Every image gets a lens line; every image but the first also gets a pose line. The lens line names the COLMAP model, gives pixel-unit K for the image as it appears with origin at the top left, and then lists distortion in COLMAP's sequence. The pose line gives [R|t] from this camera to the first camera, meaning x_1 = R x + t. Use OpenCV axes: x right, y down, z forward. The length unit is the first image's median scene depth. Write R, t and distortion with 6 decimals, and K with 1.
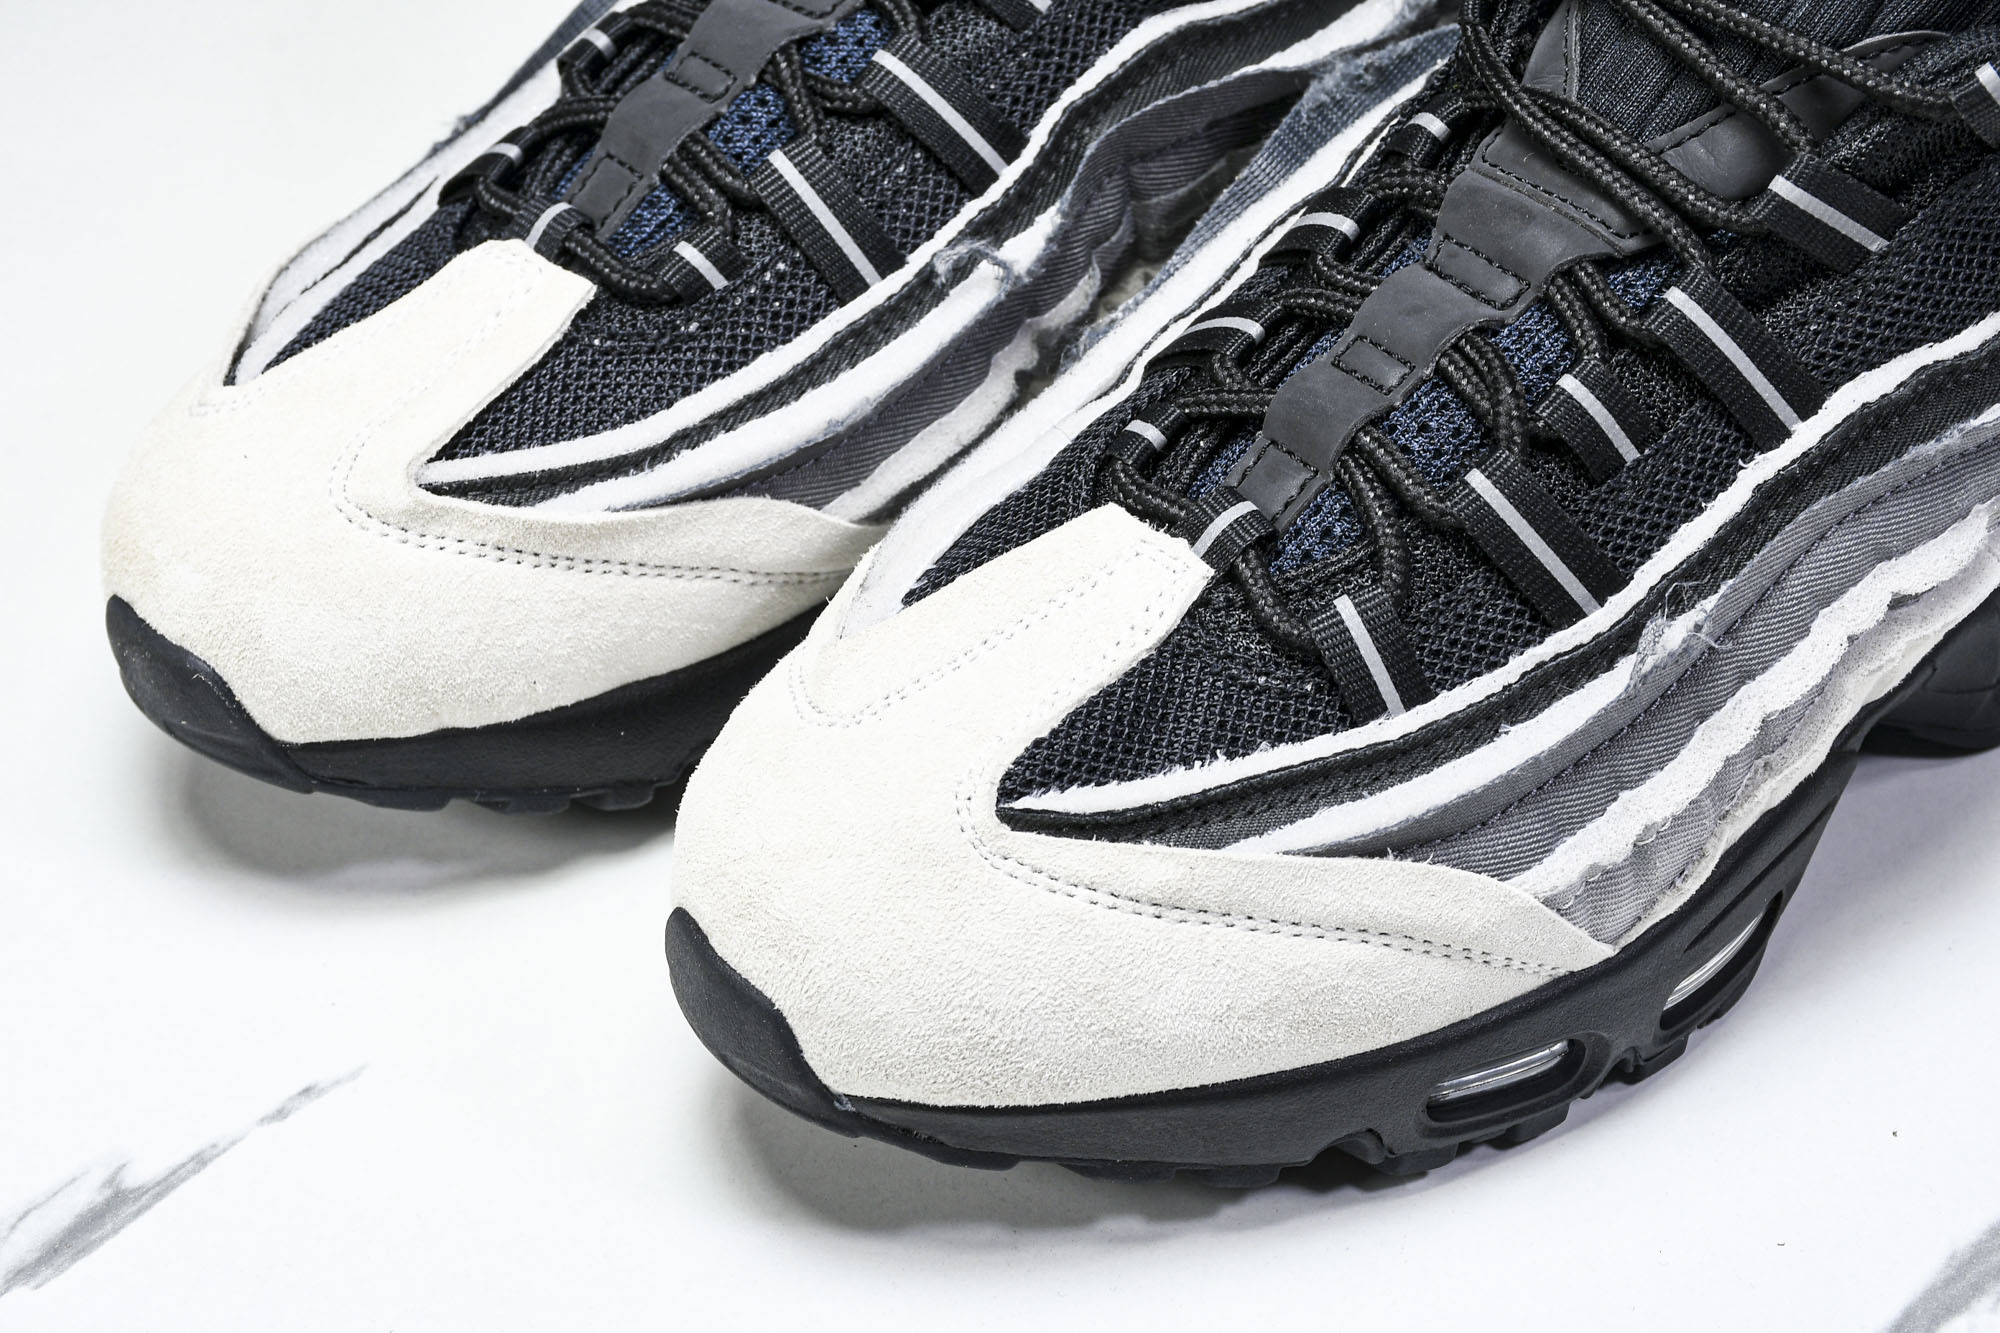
lens RADIAL K [[4826.8, 0, 1000.0], [0, 4826.8, 666.5], [0, 0, 1]] dist [0.398989, 2.039341]
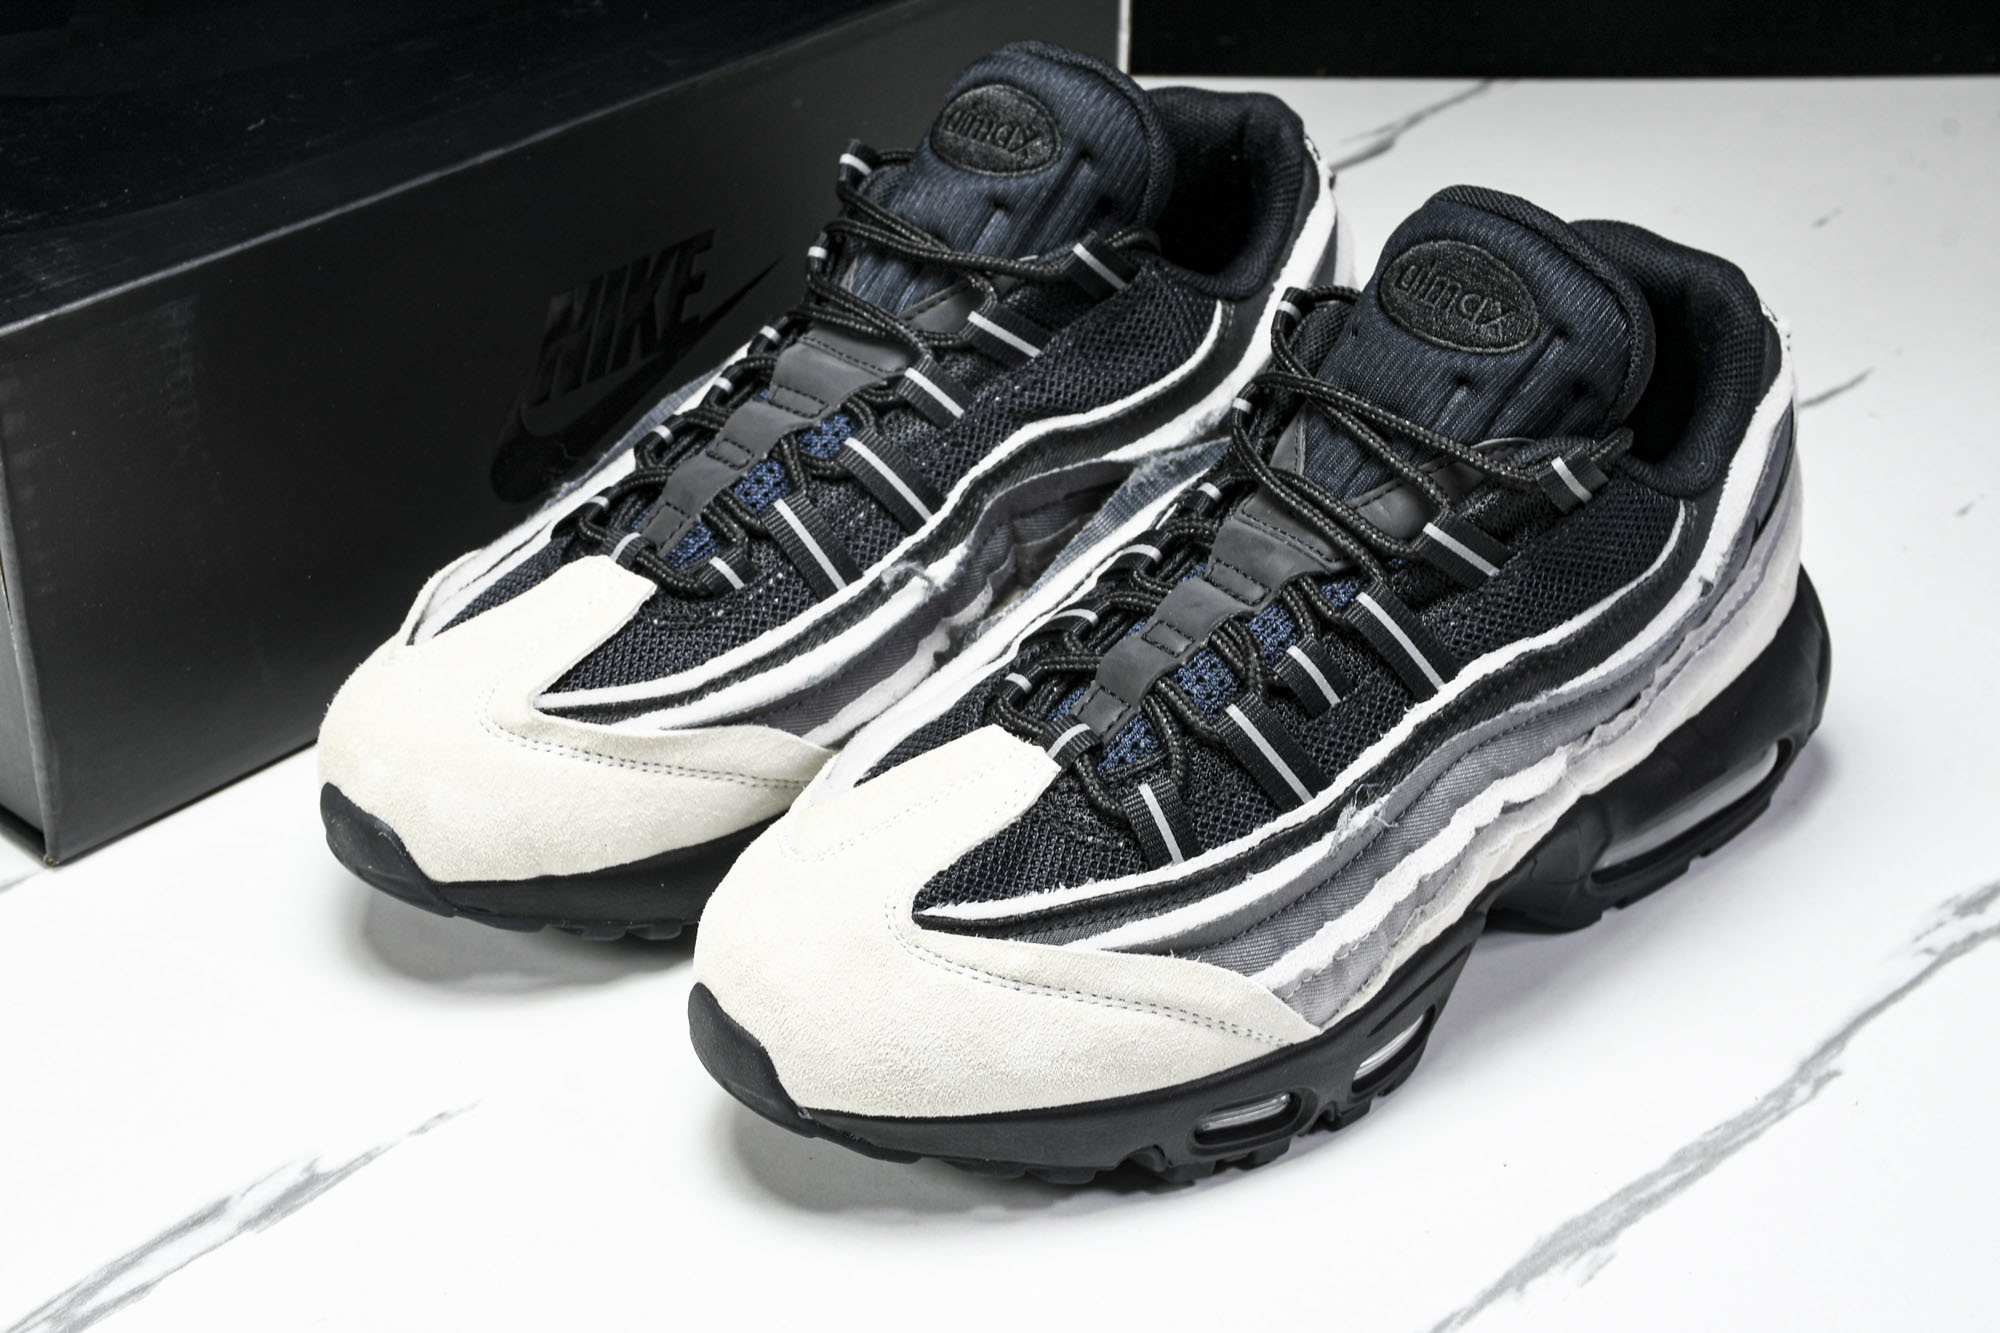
lens RADIAL K [[3743.1, 0, 1000.0], [0, 3743.1, 666.5], [0, 0, 1]] dist [0.258654, 2.685518]
pose [[0.999504, 0.026498, 0.017038, 0.004340], [-0.024551, 0.994088, -0.105765, 0.071270], [-0.019740, 0.105294, 0.994245, -0.165660]]
